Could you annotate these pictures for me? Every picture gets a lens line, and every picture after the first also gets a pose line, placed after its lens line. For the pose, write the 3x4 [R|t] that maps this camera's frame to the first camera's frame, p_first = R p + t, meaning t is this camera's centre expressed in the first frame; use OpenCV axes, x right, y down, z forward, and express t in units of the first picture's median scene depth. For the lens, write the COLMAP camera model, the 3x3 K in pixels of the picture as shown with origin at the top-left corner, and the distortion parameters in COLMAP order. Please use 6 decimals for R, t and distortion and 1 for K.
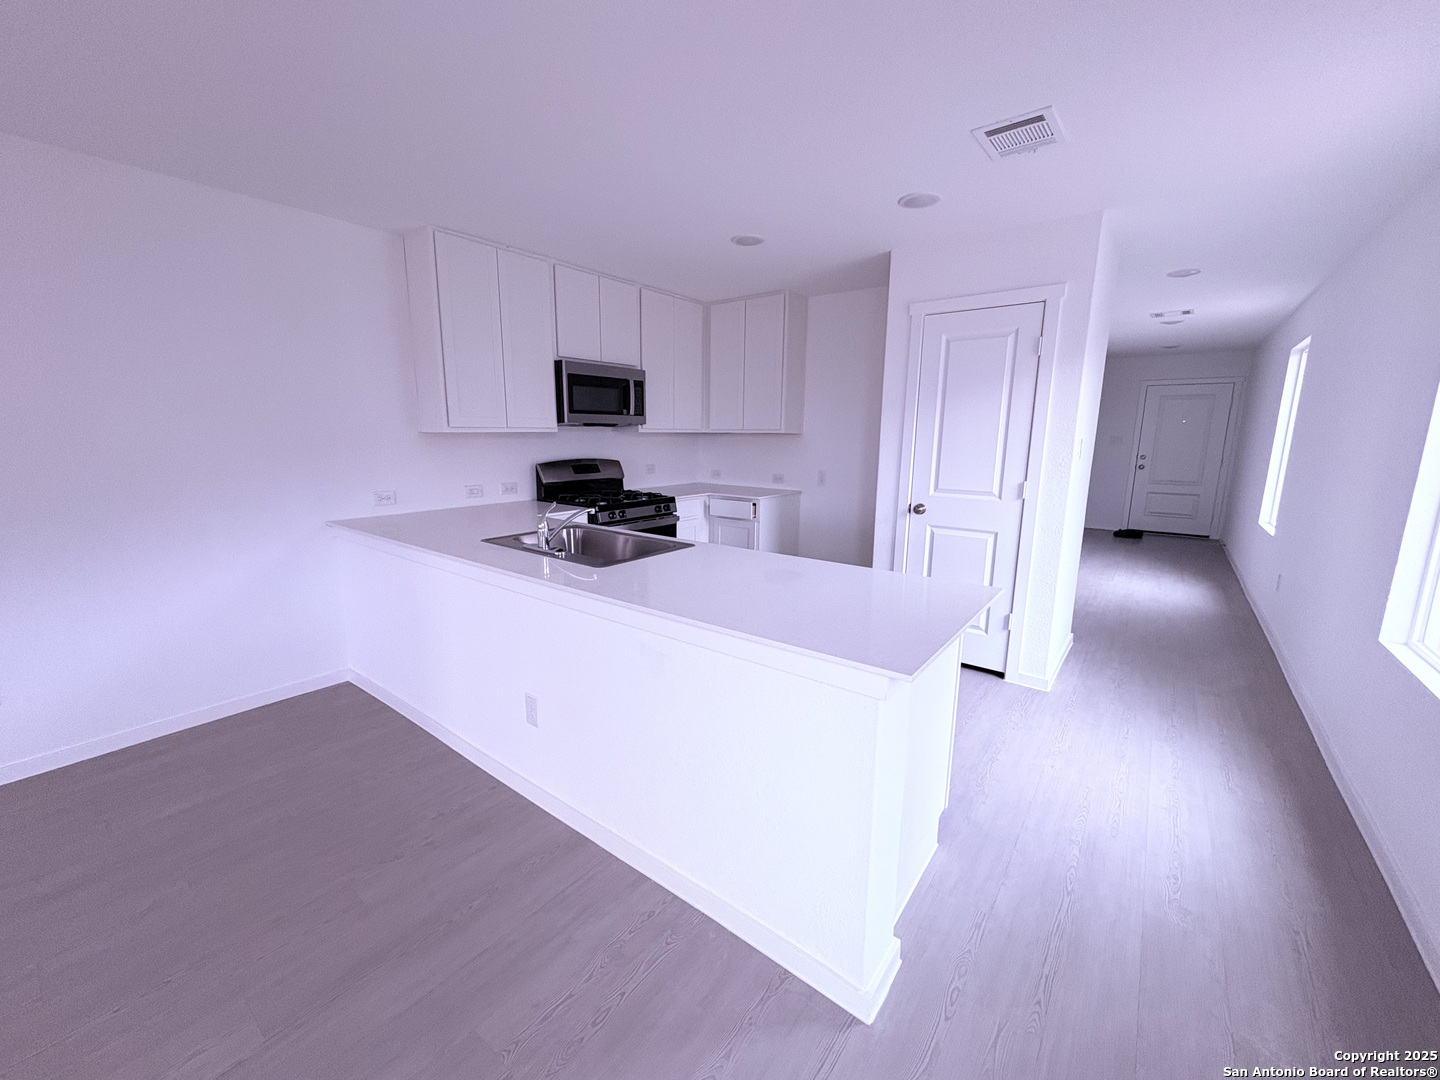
lens RADIAL K [[574.0, 0, 717.7], [0, 574.0, 538.1], [0, 0, 1]] dist [-0.004453, -0.000579]
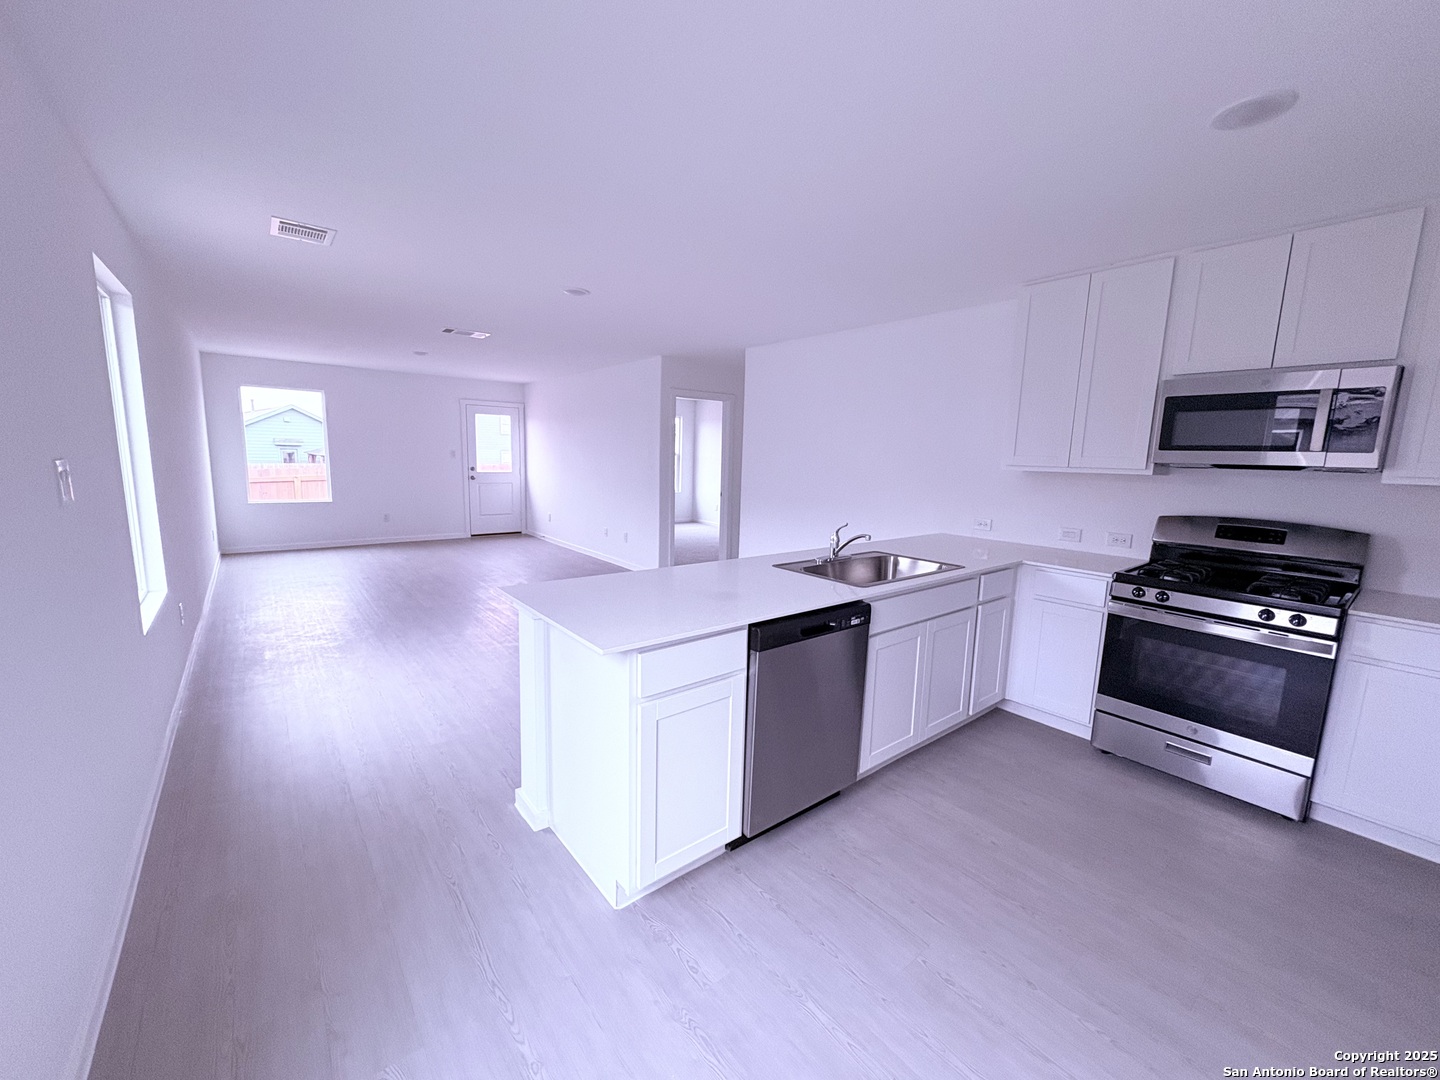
lens RADIAL K [[574.0, 0, 722.2], [0, 574.0, 542.4], [0, 0, 1]] dist [-0.004453, -0.000579]
pose [[-0.234235, 0.135210, -0.962732, 0.598332], [-0.201472, 0.962032, 0.184130, -0.123300], [0.951075, 0.237094, -0.198101, 0.626511]]
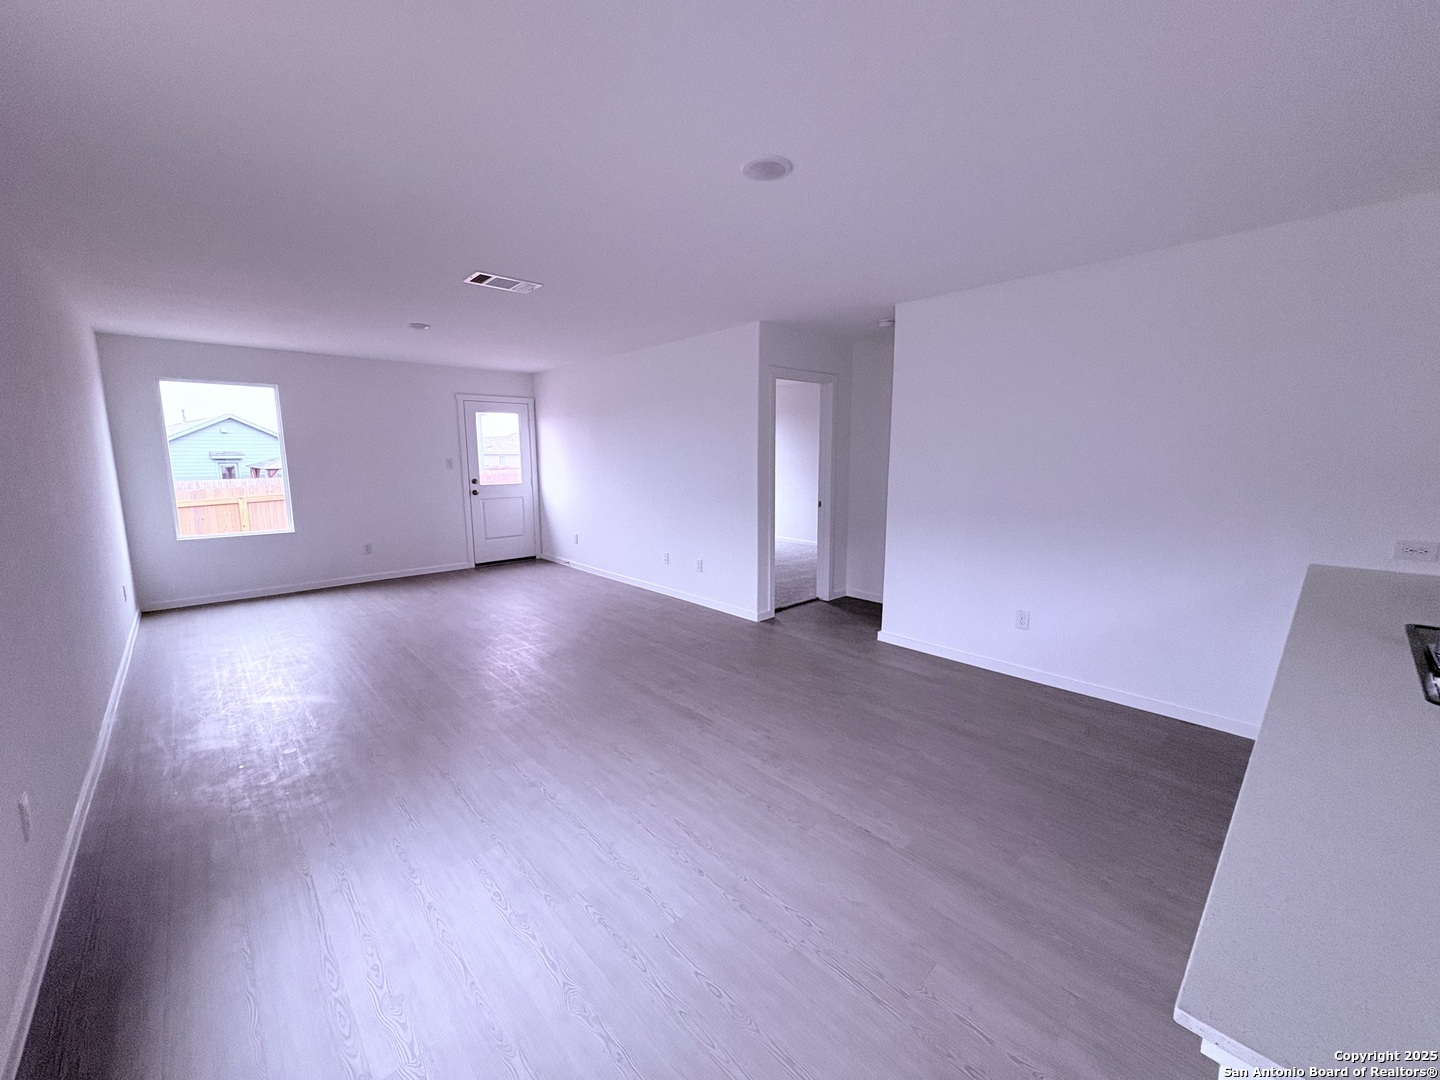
lens RADIAL K [[574.0, 0, 719.1], [0, 574.0, 540.7], [0, 0, 1]] dist [-0.004453, -0.000579]
pose [[-0.171135, 0.141648, -0.975012, 0.554599], [-0.173391, 0.969836, 0.171329, -0.113578], [0.969870, 0.198379, -0.141413, 0.572552]]
